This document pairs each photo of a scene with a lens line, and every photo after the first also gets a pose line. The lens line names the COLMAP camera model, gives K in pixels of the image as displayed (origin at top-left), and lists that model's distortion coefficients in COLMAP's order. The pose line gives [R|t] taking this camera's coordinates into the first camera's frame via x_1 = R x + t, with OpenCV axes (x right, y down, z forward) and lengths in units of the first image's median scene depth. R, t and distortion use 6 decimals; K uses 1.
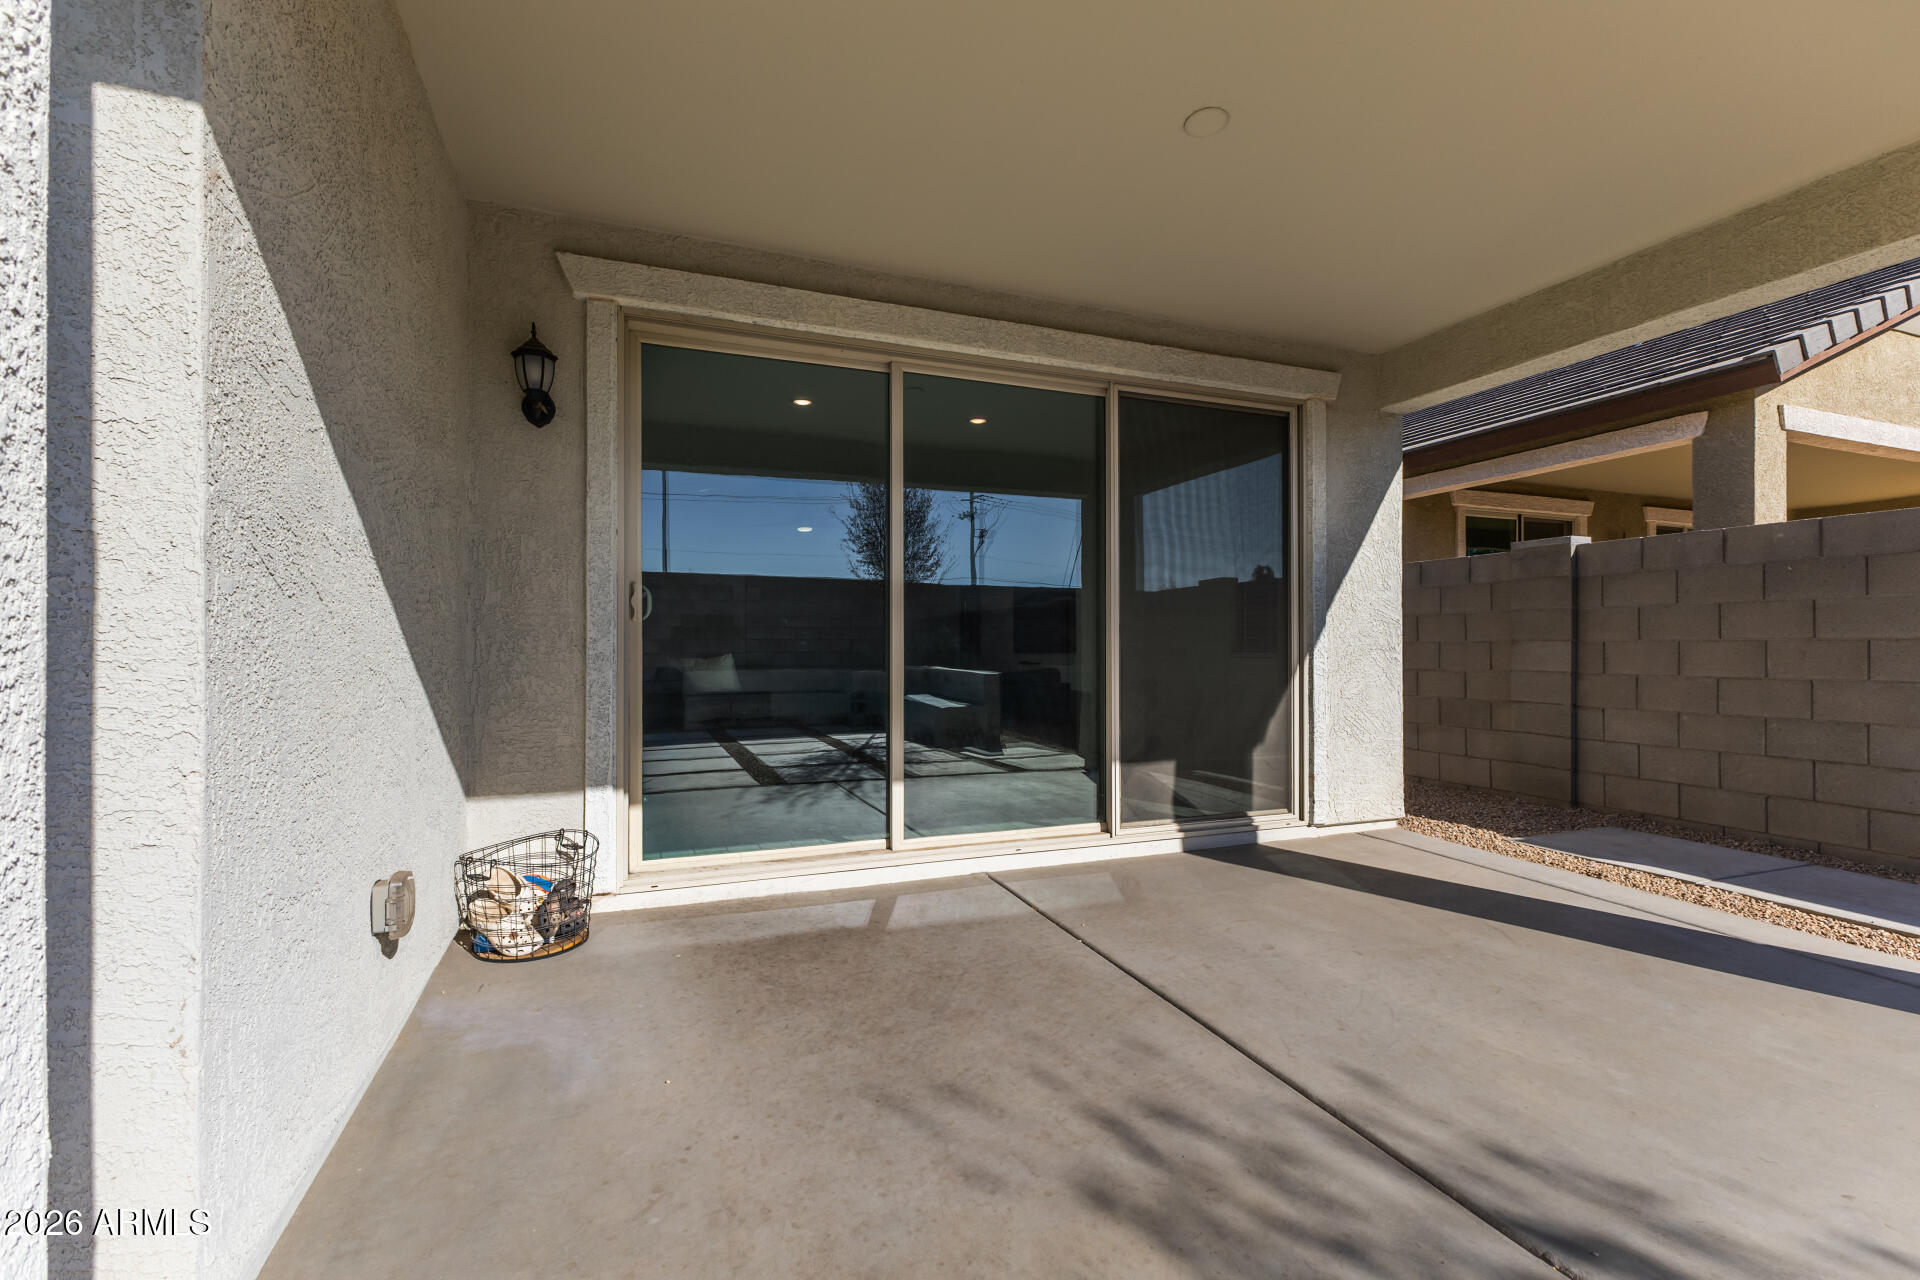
lens RADIAL K [[810.9, 0, 960.0], [0, 810.9, 640.0], [0, 0, 1]] dist [0.000659, -0.000070]
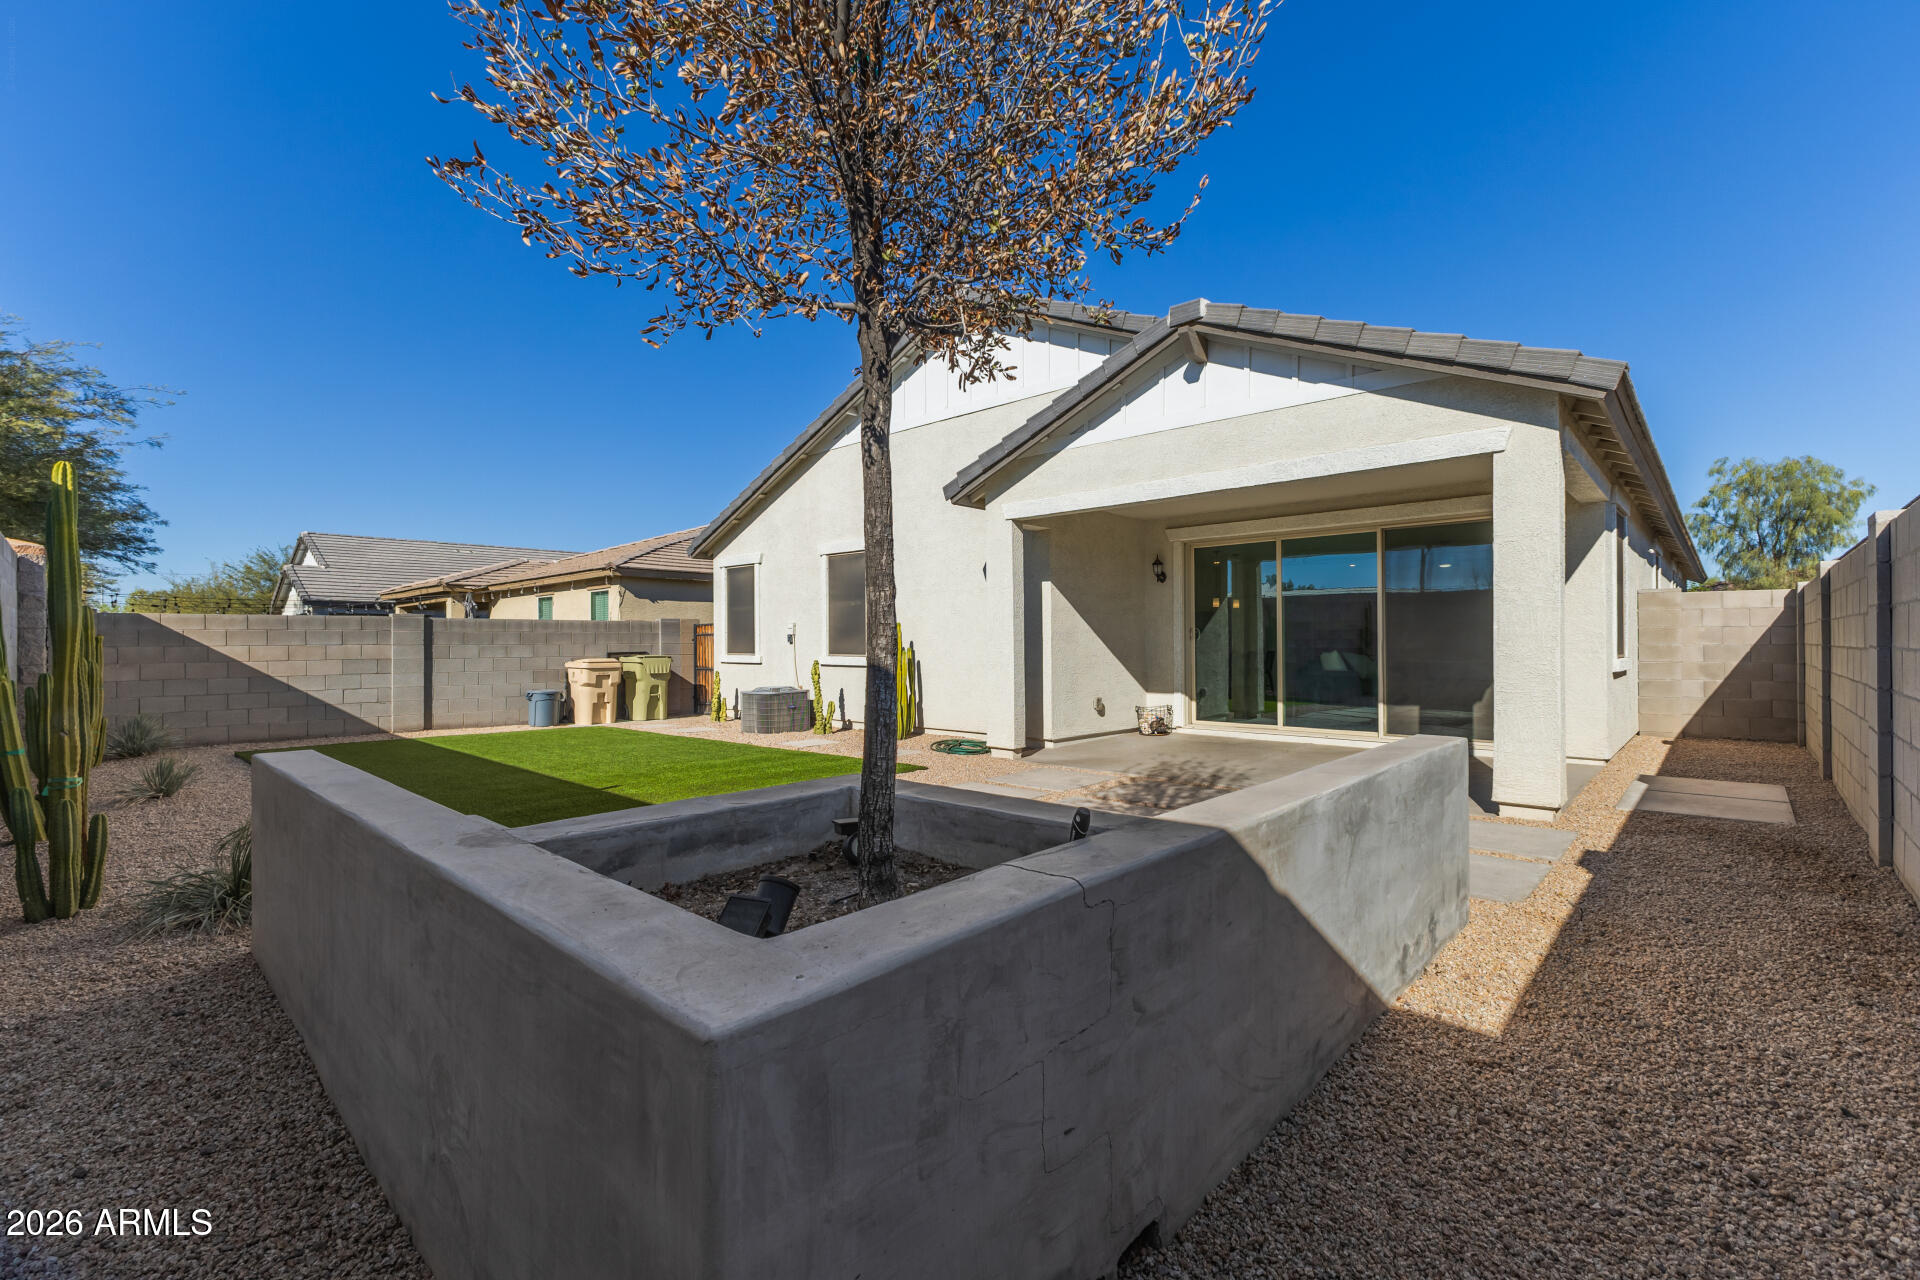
lens RADIAL K [[831.1, 0, 960.0], [0, 831.1, 640.0], [0, 0, 1]] dist [0.015049, -0.000088]
pose [[0.448879, -0.005756, -0.893574, 1.477249], [0.015629, 0.999877, 0.001410, -0.033716], [0.893456, -0.014598, 0.448914, -0.873995]]
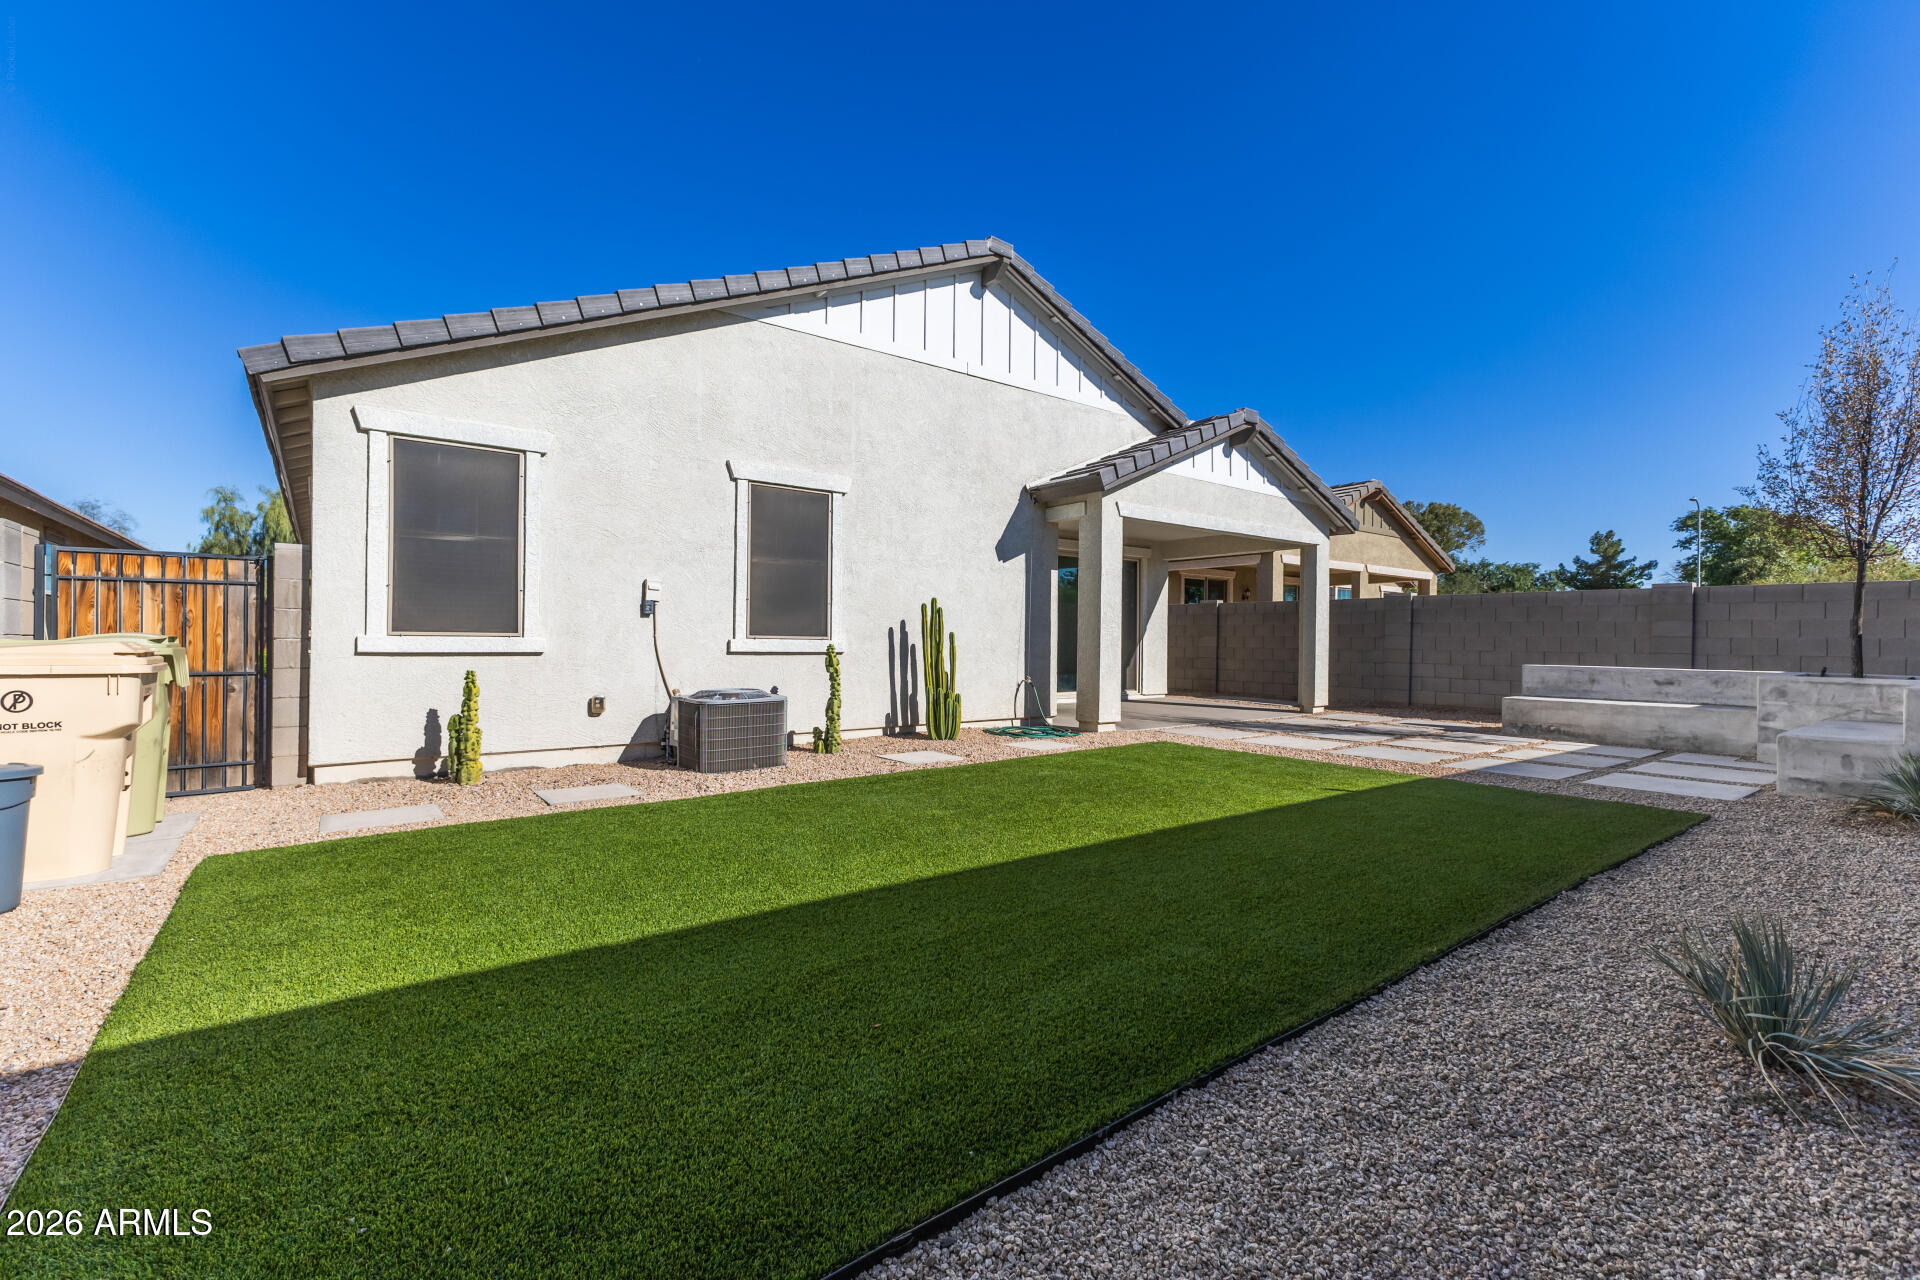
lens RADIAL K [[819.7, 0, 969.1], [0, 819.7, 641.2], [0, 0, 1]] dist [0.000705, -0.000134]
pose [[0.955094, 0.008572, 0.296180, -1.118687], [-0.013230, 0.999818, 0.013725, -0.010772], [-0.296008, -0.017027, 0.955034, -1.788068]]
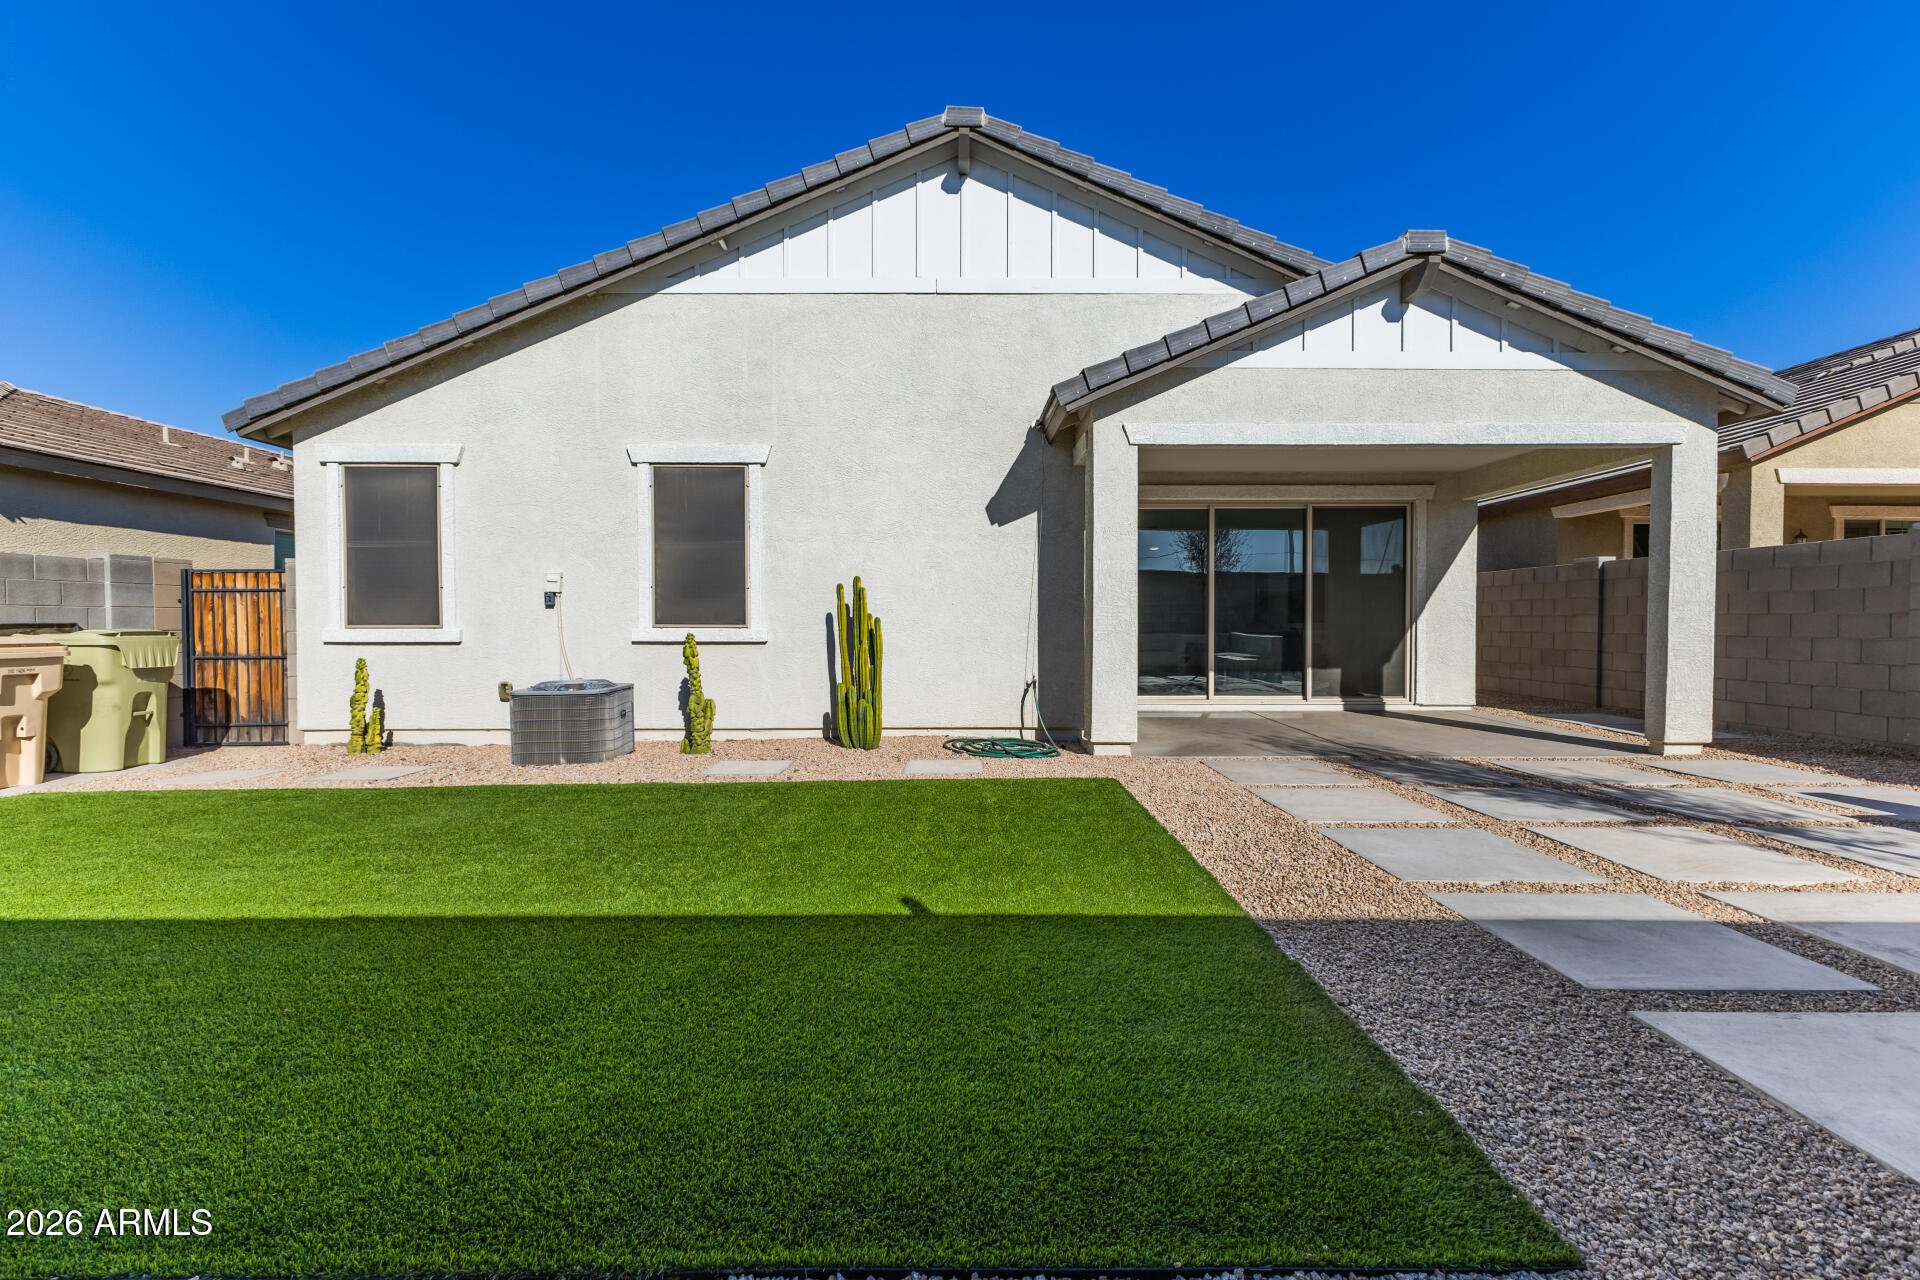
lens RADIAL K [[829.6, 0, 974.0], [0, 829.6, 638.2], [0, 0, 1]] dist [0.001459, 0.000221]
pose [[0.939392, 0.005321, -0.342804, 0.094277], [0.005433, 0.999523, 0.030402, -0.012790], [0.342802, -0.030422, 0.938915, -1.373560]]
